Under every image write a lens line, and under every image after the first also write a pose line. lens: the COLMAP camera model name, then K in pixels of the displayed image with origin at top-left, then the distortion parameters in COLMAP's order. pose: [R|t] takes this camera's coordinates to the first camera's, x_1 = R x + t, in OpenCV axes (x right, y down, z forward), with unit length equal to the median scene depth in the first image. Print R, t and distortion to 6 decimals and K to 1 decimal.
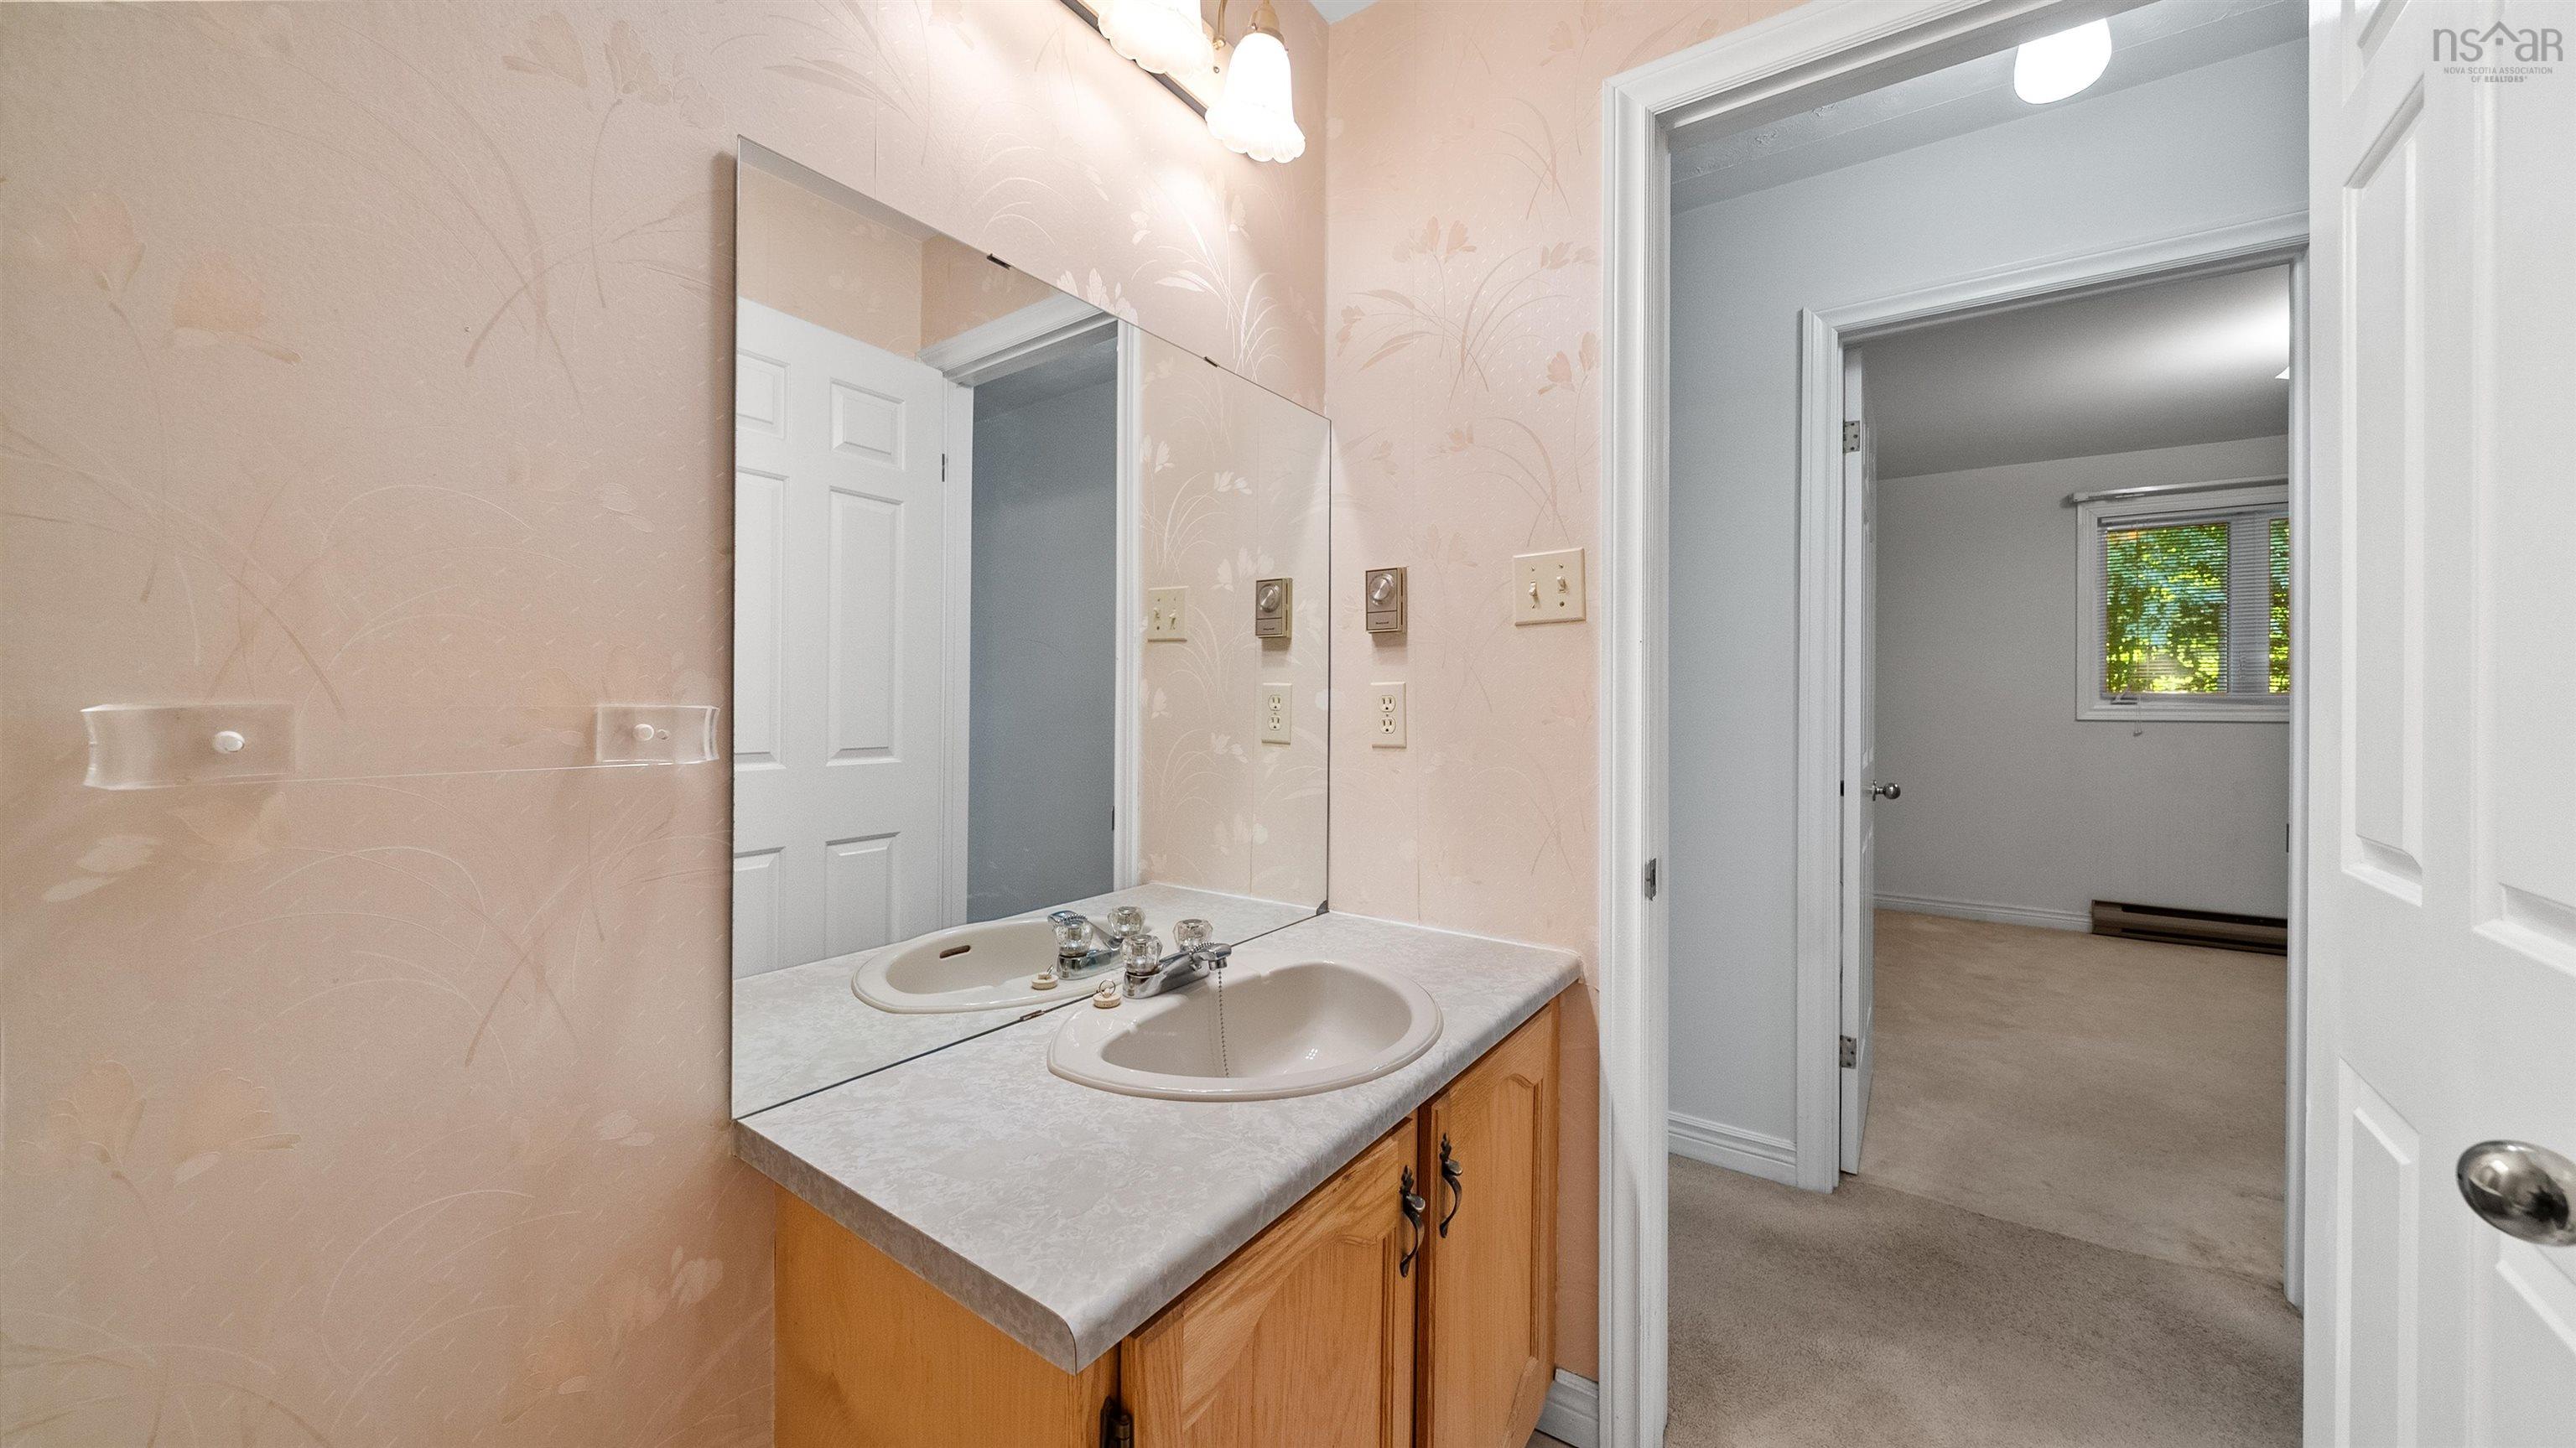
lens RADIAL K [[899.3, 0, 1284.5], [0, 899.3, 707.2], [0, 0, 1]] dist [0.000220, 0.000042]
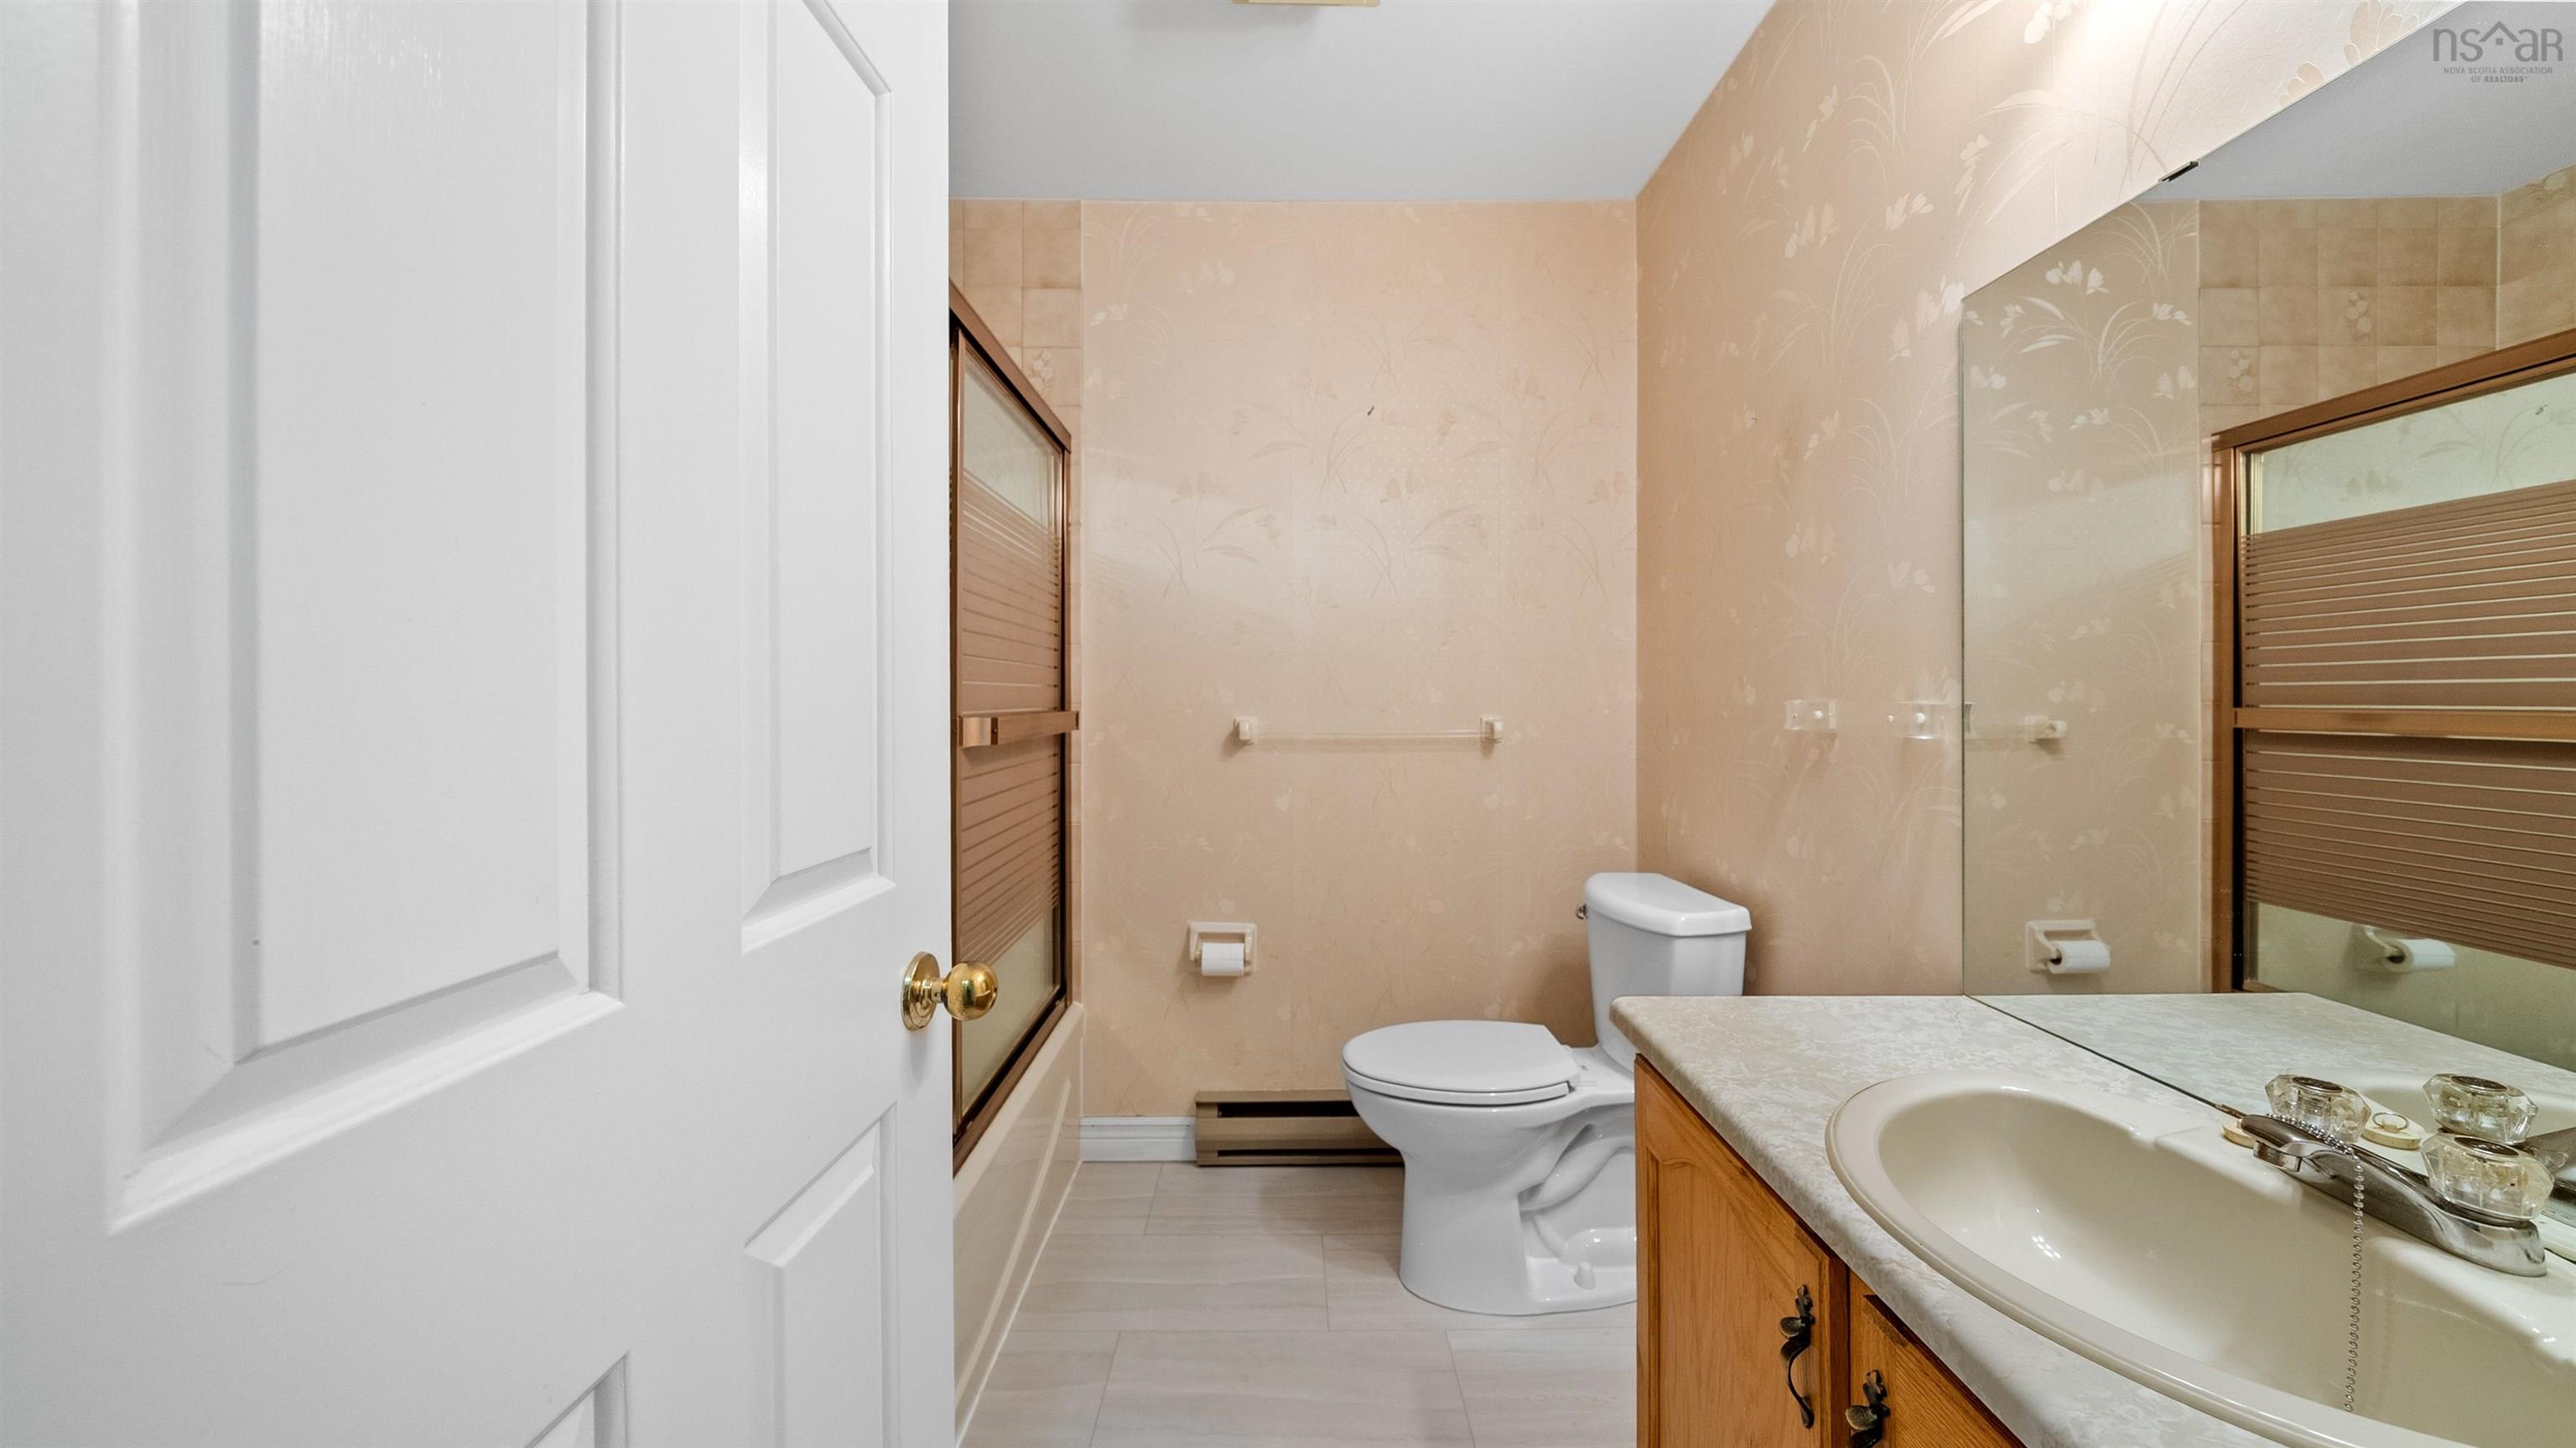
lens RADIAL K [[899.3, 0, 1289.8], [0, 899.3, 709.6], [0, 0, 1]] dist [0.000220, 0.000042]
pose [[-0.816232, 0.007071, -0.577681, 1.048209], [-0.002536, 0.999872, 0.015822, -0.009710], [0.577718, 0.014380, -0.816110, 1.501236]]
